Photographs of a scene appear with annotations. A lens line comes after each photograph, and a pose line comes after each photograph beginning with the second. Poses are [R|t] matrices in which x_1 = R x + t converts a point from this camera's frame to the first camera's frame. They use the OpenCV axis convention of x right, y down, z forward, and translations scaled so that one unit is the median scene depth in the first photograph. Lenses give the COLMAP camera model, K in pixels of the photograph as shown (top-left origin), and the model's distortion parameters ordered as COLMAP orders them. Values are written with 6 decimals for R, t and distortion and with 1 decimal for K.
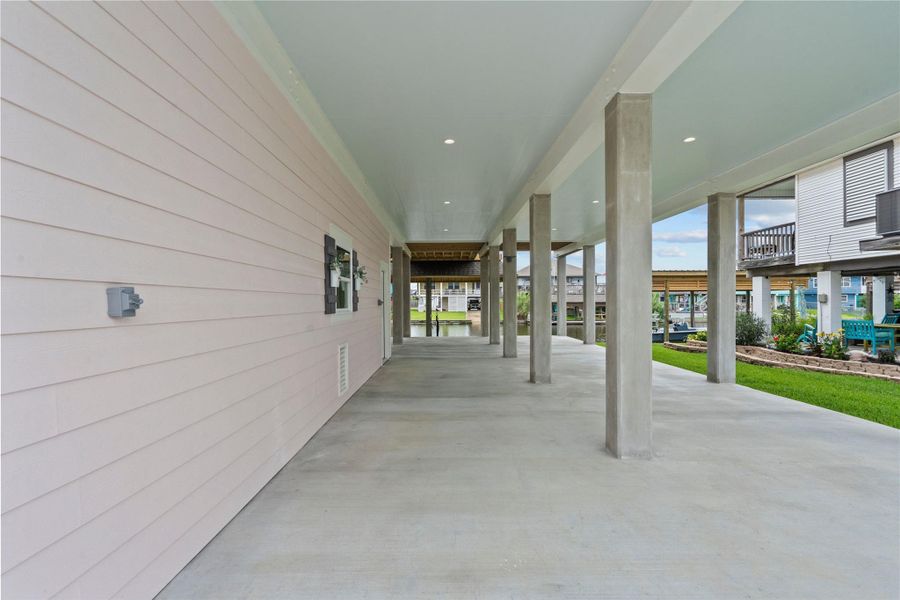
lens RADIAL K [[409.7, 0, 444.2], [0, 409.7, 303.4], [0, 0, 1]] dist [-0.000716, 0.001451]
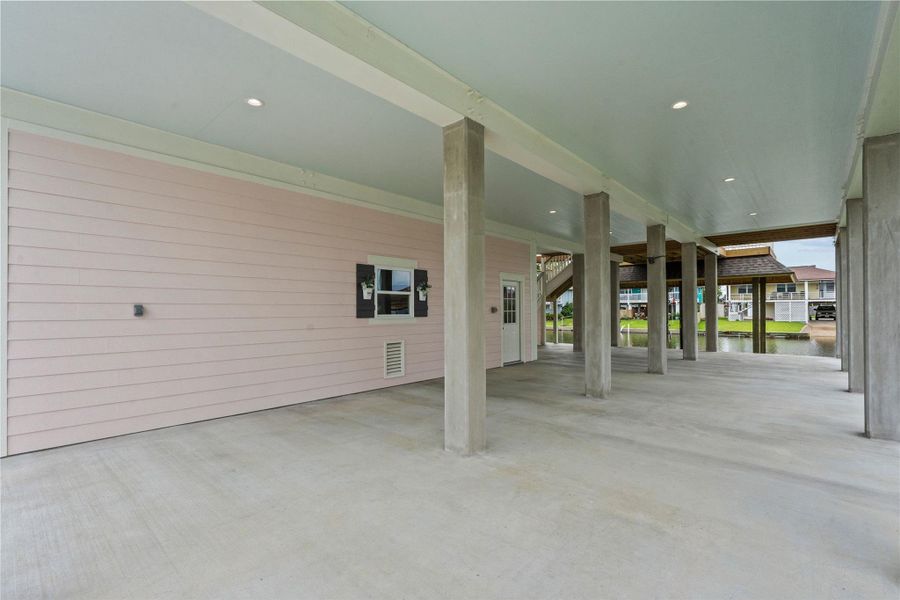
lens RADIAL K [[409.7, 0, 443.1], [0, 409.7, 306.6], [0, 0, 1]] dist [-0.000716, 0.001451]
pose [[0.736943, -0.003902, -0.675943, 0.259478], [-0.002127, 0.999965, -0.008091, -0.001065], [0.675951, 0.007401, 0.736909, 0.036313]]
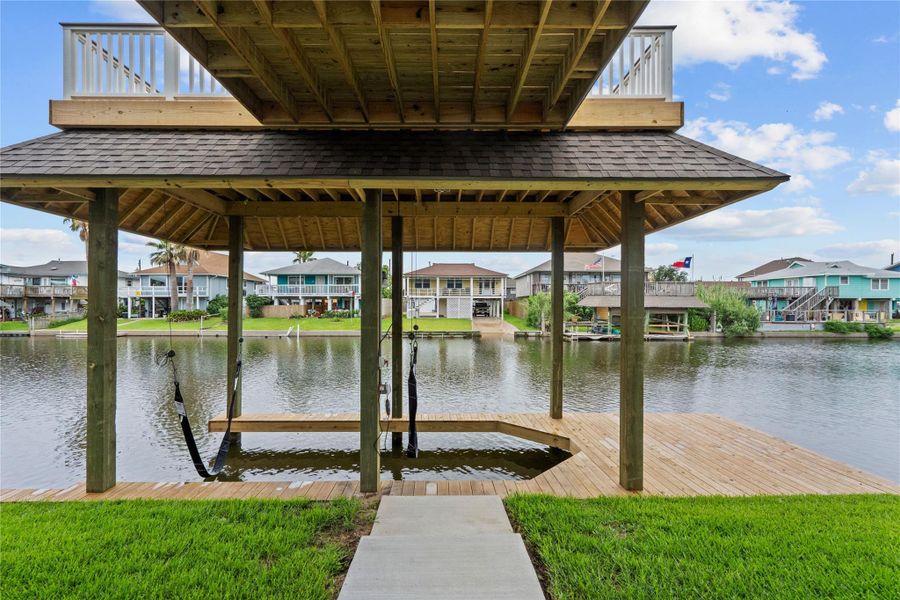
lens RADIAL K [[409.7, 0, 443.2], [0, 409.7, 306.5], [0, 0, 1]] dist [-0.000716, 0.001451]
pose [[0.999967, 0.007725, 0.002570, 0.003840], [-0.007723, 0.999970, -0.000817, -0.003022], [-0.002576, 0.000797, 0.999996, 0.962085]]
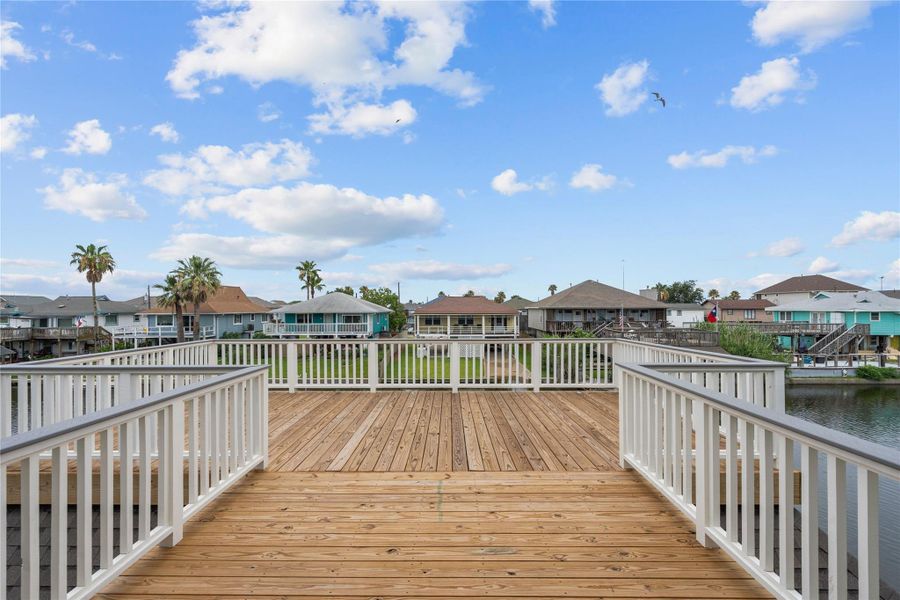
lens RADIAL K [[409.7, 0, 444.3], [0, 409.7, 304.2], [0, 0, 1]] dist [-0.000716, 0.001451]
pose [[0.999859, 0.001325, -0.016725, -0.009256], [-0.001520, 0.999931, -0.011644, -0.241192], [0.016709, 0.011668, 0.999792, 1.034878]]
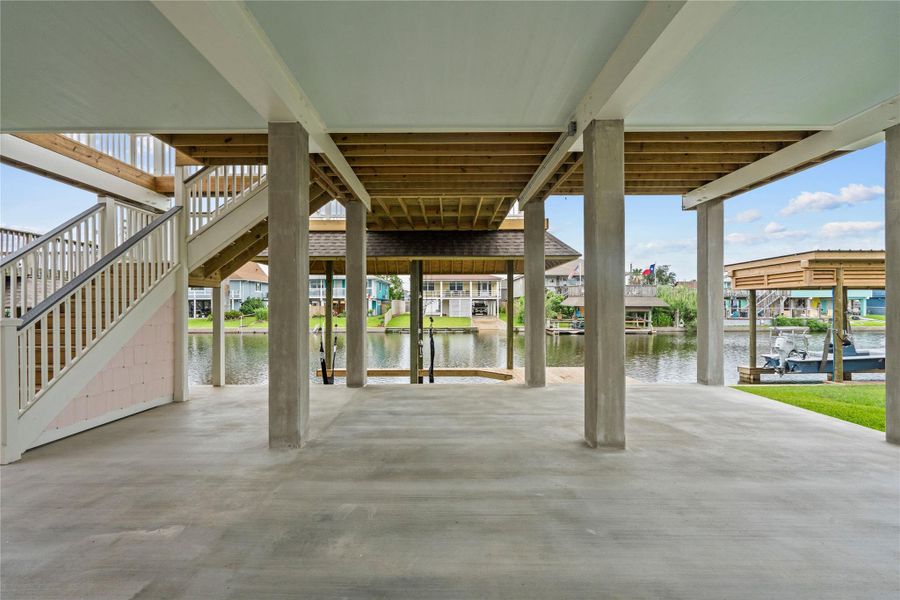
lens RADIAL K [[409.7, 0, 444.5], [0, 409.7, 304.8], [0, 0, 1]] dist [-0.000716, 0.001451]
pose [[0.999995, 0.002346, -0.001914, 0.004226], [-0.002355, 0.999987, -0.004602, -0.003496], [0.001903, 0.004607, 0.999988, 0.567581]]
